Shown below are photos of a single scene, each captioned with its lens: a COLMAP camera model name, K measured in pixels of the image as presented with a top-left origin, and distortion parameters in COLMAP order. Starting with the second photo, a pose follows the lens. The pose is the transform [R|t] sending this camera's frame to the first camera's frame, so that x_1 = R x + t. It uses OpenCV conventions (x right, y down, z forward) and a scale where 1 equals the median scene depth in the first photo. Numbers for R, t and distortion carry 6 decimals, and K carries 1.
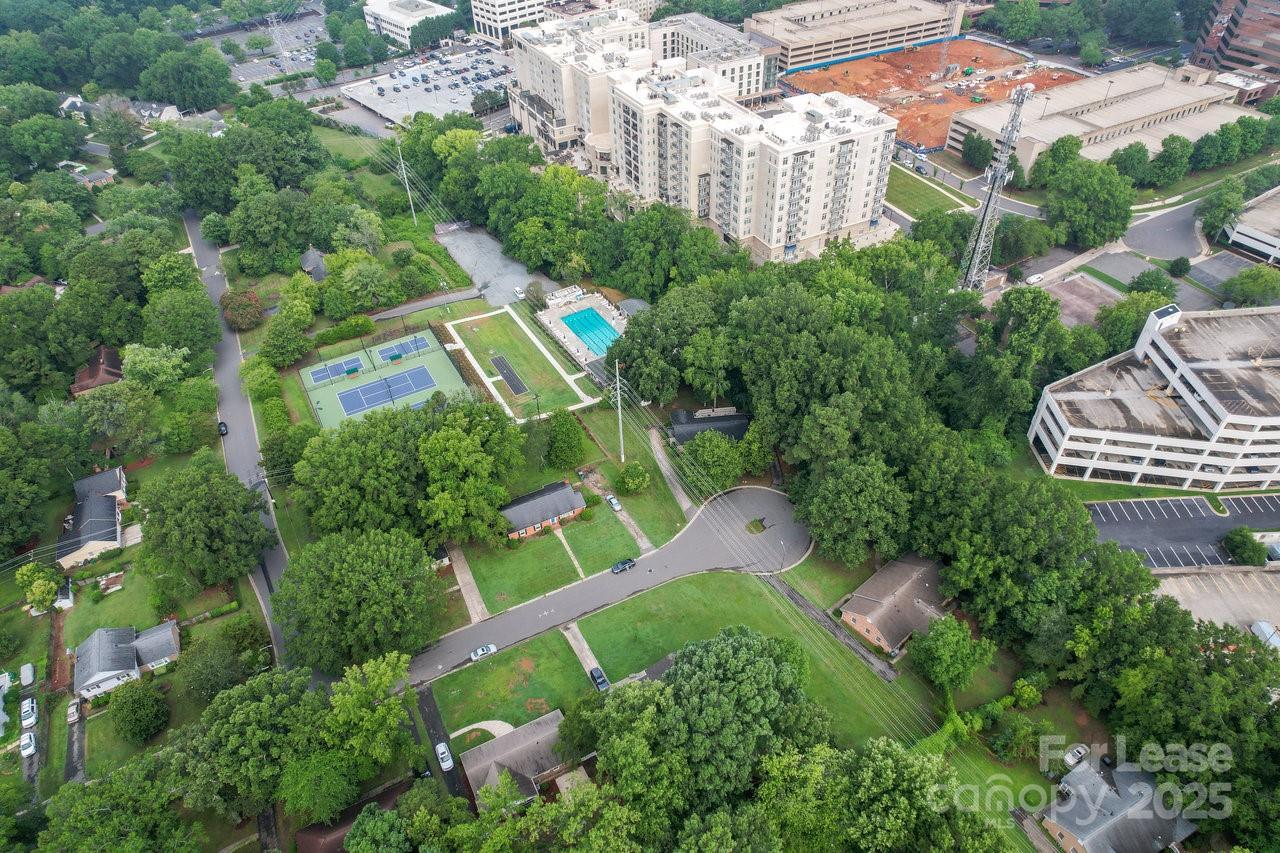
lens RADIAL K [[809.0, 0, 640.0], [0, 809.0, 426.5], [0, 0, 1]] dist [-0.080236, 0.075935]
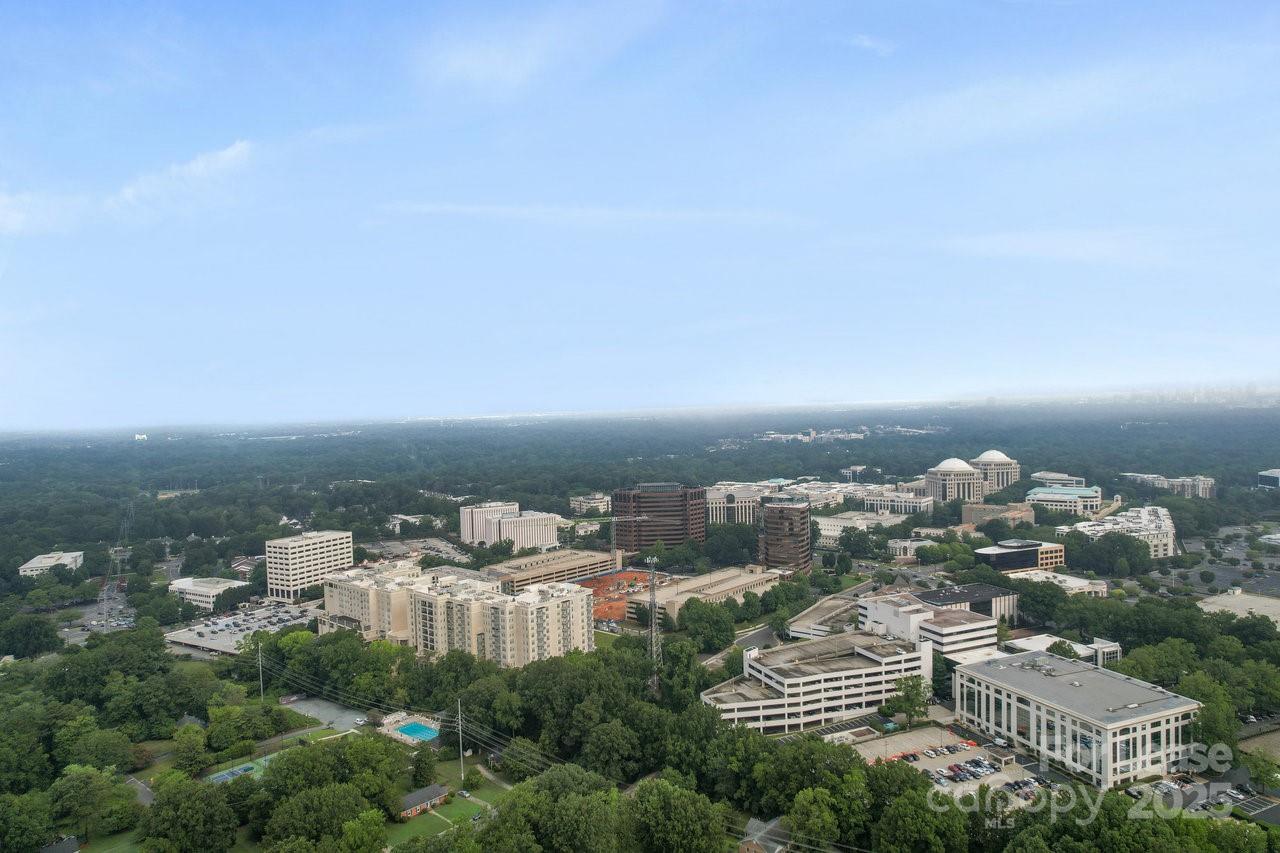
lens RADIAL K [[809.0, 0, 640.0], [0, 809.0, 426.5], [0, 0, 1]] dist [-0.080236, 0.075935]
pose [[0.934787, -0.005226, 0.355171, -0.185762], [0.236944, 0.754101, -0.612526, 0.419740], [-0.264634, 0.656737, 0.706162, -0.458812]]
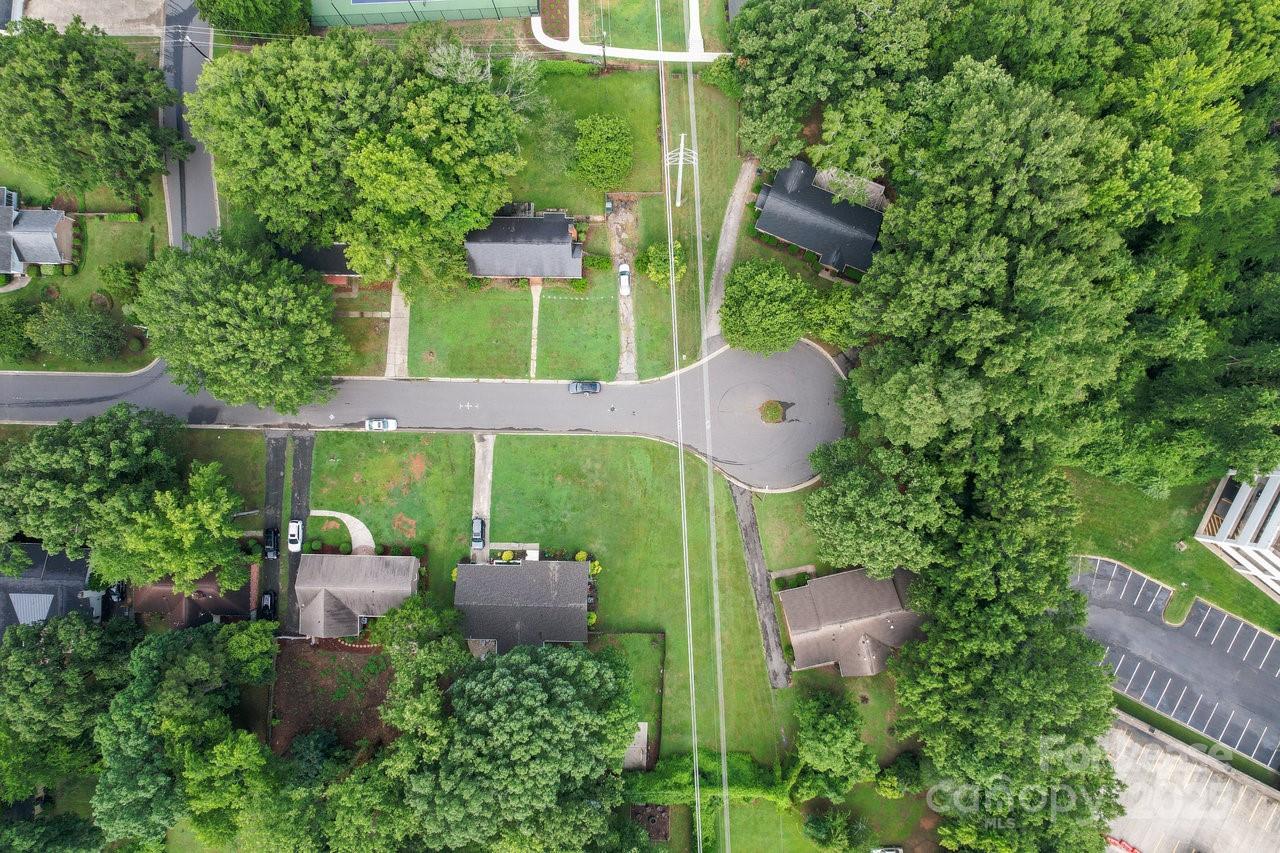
lens RADIAL K [[809.0, 0, 640.0], [0, 809.0, 426.5], [0, 0, 1]] dist [-0.080236, 0.075935]
pose [[0.884348, 0.466828, 0.000683, 0.027207], [-0.312782, 0.591439, 0.743214, -0.248643], [0.346549, -0.657474, 0.669053, 0.300973]]
